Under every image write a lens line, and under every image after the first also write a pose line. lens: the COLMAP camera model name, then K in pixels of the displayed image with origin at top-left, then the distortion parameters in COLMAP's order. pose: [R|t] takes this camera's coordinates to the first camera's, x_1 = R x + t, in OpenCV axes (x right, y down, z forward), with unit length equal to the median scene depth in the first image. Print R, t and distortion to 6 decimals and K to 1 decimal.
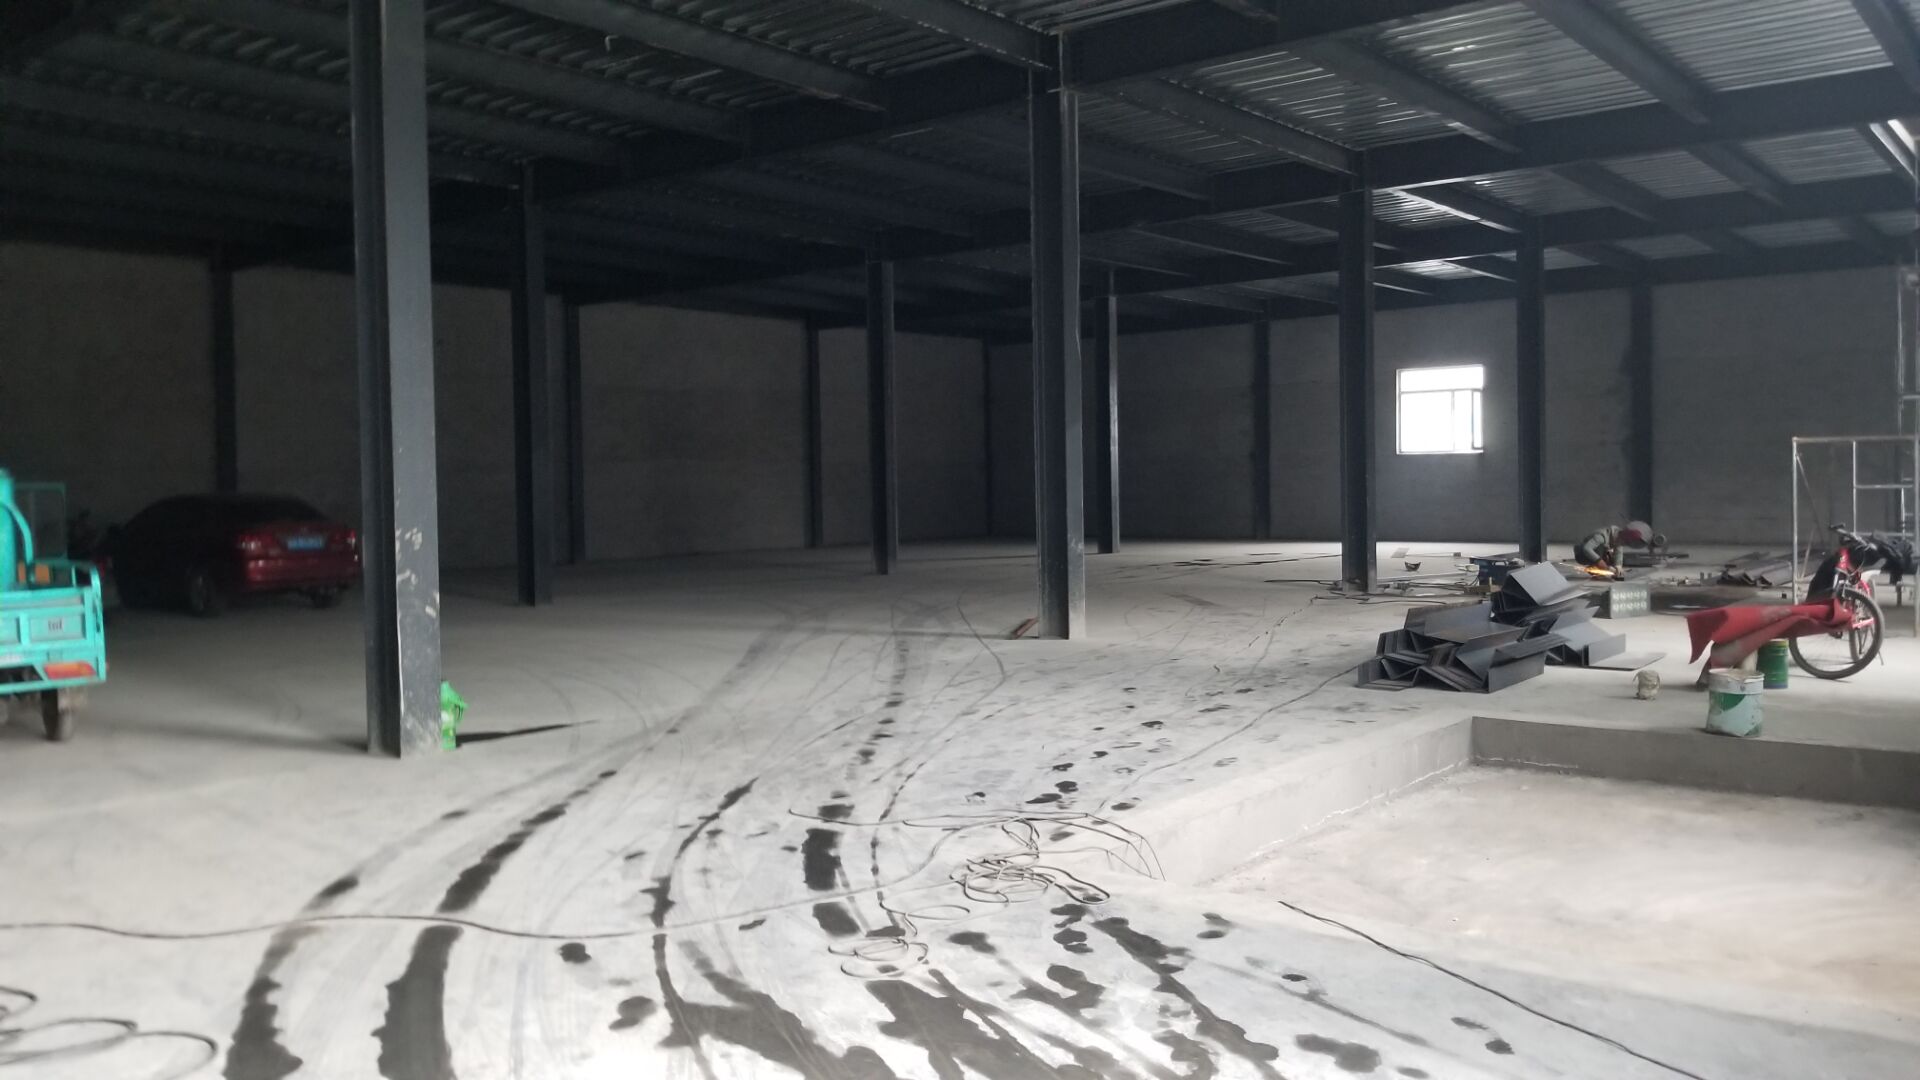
lens RADIAL K [[1518.5, 0, 924.5], [0, 1518.5, 539.3], [0, 0, 1]] dist [0.122006, -0.209564]
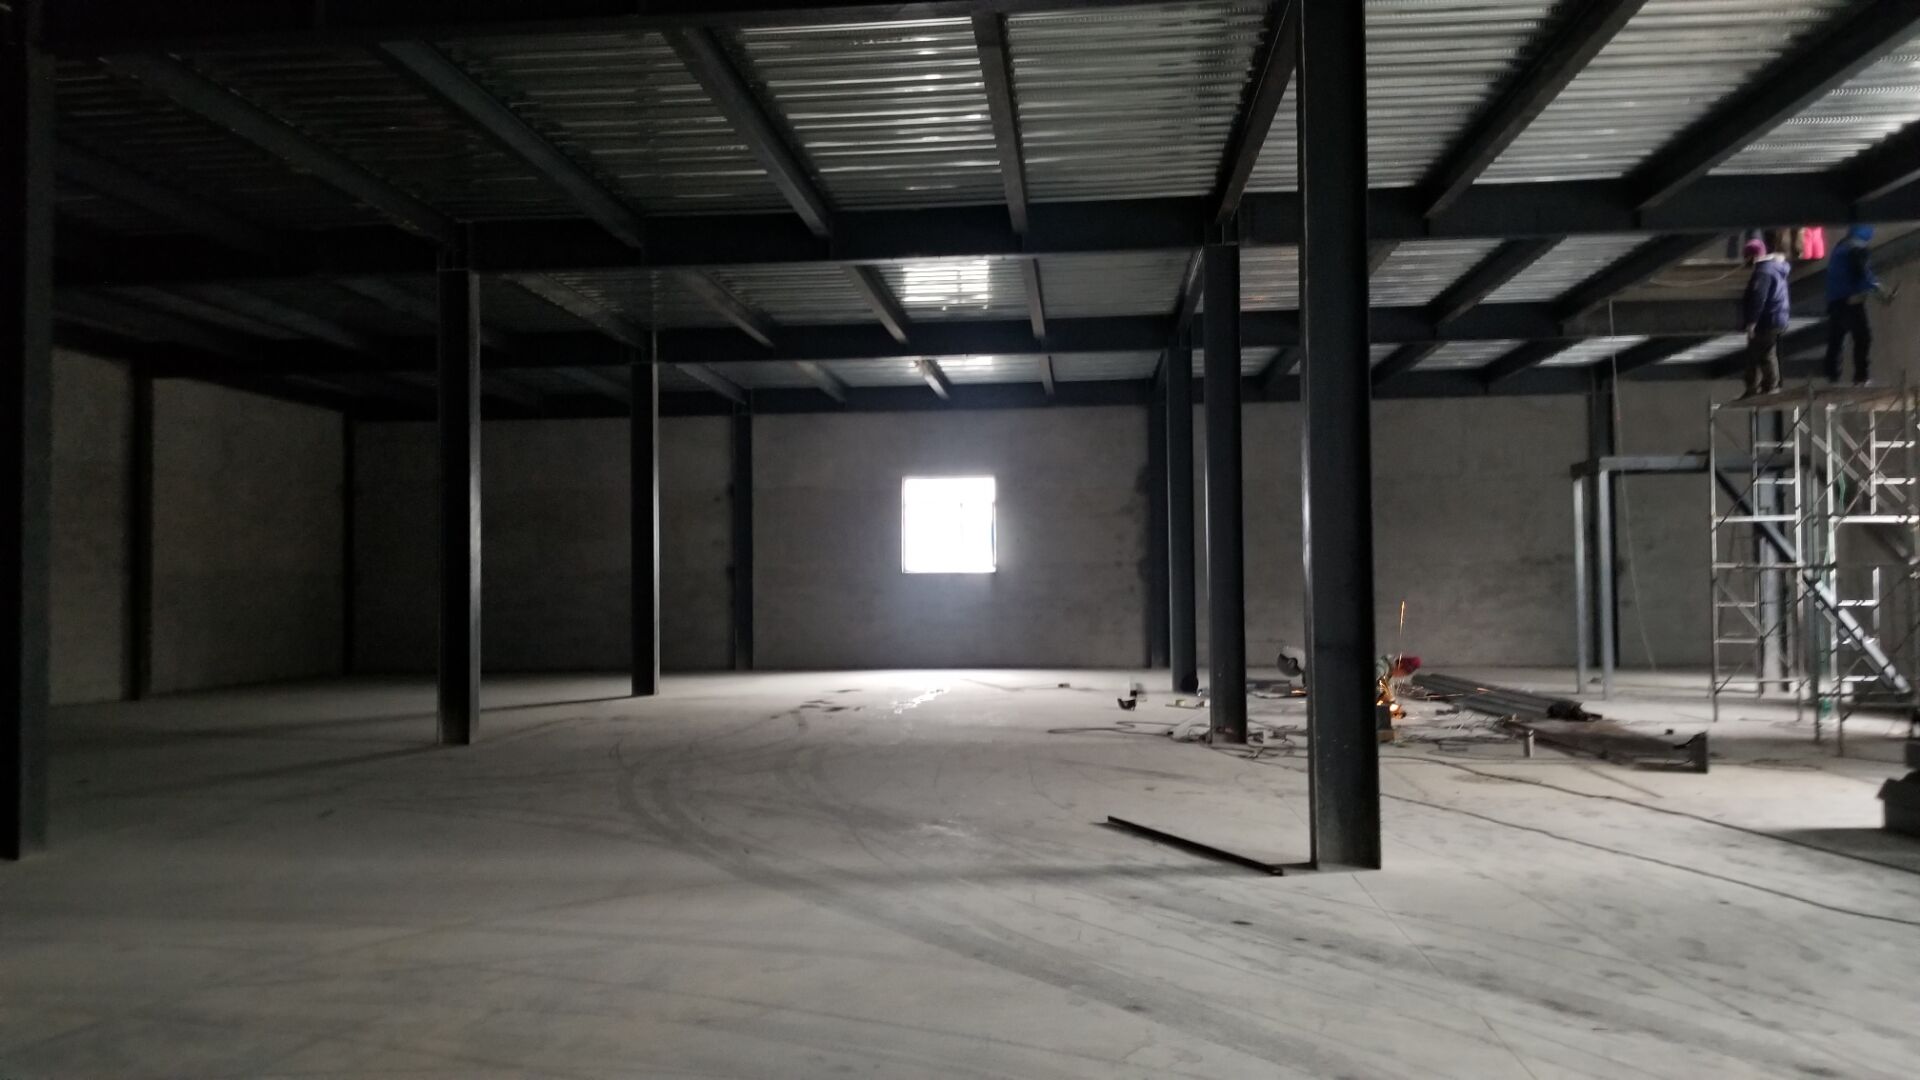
lens RADIAL K [[1518.5, 0, 924.5], [0, 1518.5, 539.3], [0, 0, 1]] dist [0.122006, -0.209564]
pose [[0.834411, 0.025289, 0.550562, -0.162319], [0.017421, 0.997237, -0.072208, -0.009726], [-0.550867, 0.069843, 0.831665, 0.243351]]
